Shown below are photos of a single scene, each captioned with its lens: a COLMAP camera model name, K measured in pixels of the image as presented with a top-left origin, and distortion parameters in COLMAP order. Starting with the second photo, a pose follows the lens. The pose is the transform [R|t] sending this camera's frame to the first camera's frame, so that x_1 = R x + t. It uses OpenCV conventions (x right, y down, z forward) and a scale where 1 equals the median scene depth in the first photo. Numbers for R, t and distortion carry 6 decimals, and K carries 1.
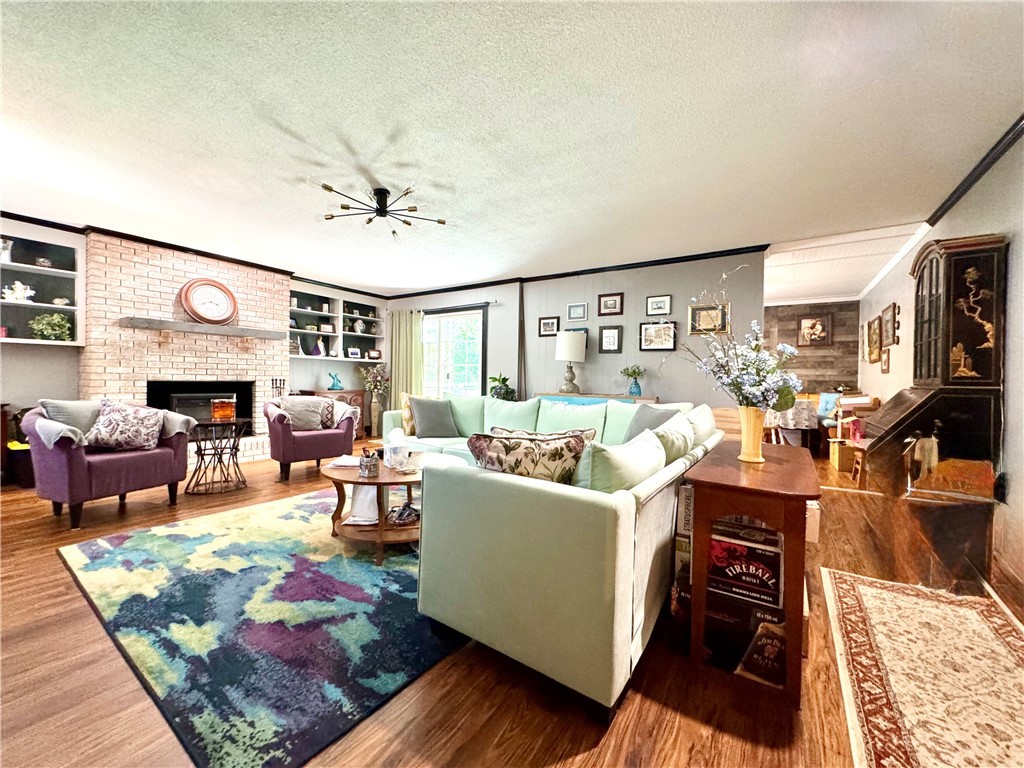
lens RADIAL K [[407.7, 0, 510.0], [0, 407.7, 383.9], [0, 0, 1]] dist [-0.000240, -0.000022]
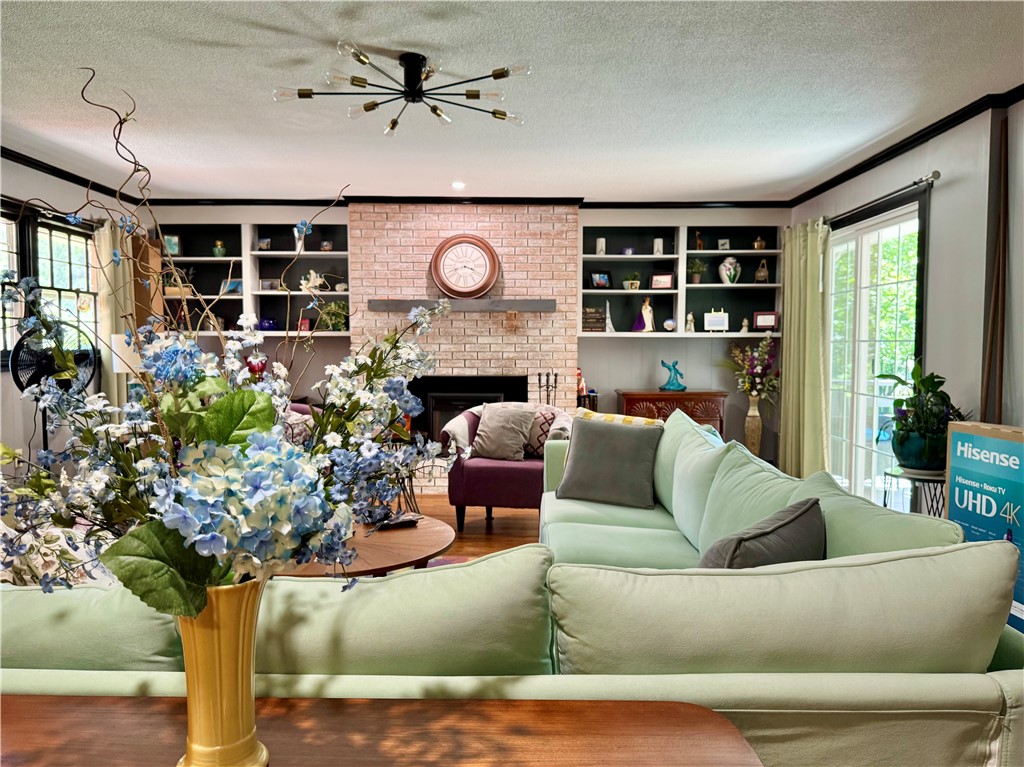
lens RADIAL K [[746.6, 0, 513.8], [0, 746.6, 387.3], [0, 0, 1]] dist [0.163009, -0.320943]
pose [[0.558593, 0.026906, -0.829005, 0.518644], [-0.003006, 0.999533, 0.030415, -0.034566], [0.829436, -0.014498, 0.558413, 0.404419]]
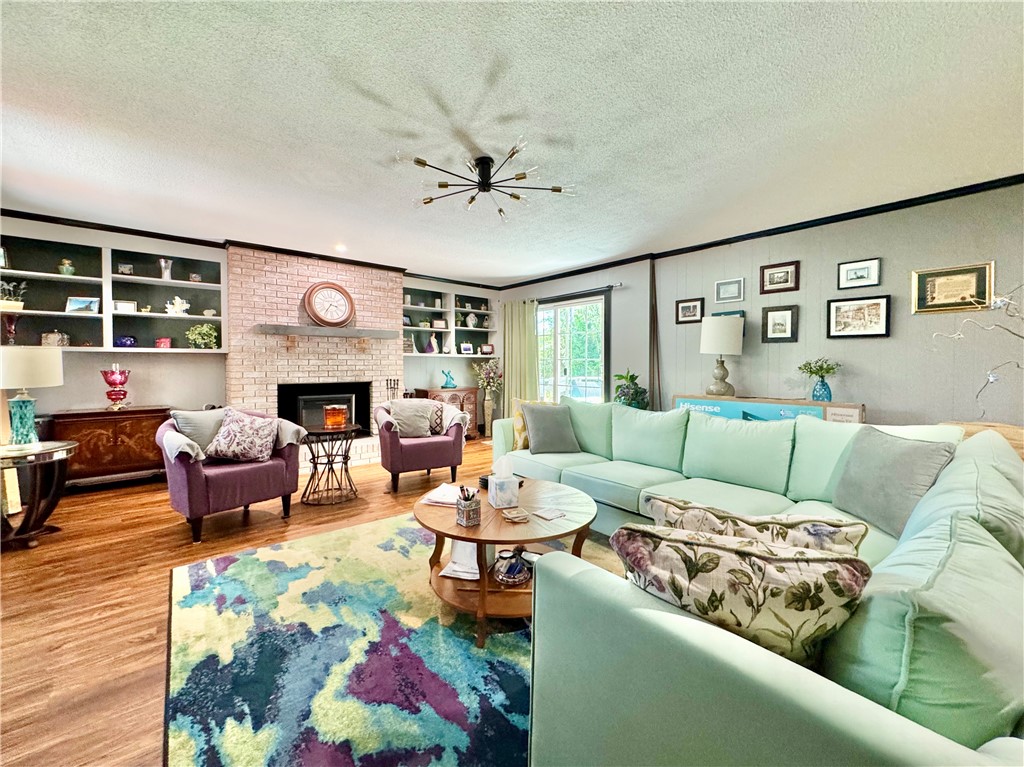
lens RADIAL K [[416.6, 0, 511.1], [0, 416.6, 373.4], [0, 0, 1]] dist [-0.000754, 0.000001]
pose [[0.962016, -0.011694, -0.272743, -0.029669], [0.013032, 0.999910, 0.003093, -0.034576], [0.272682, -0.006529, 0.962082, 0.158094]]
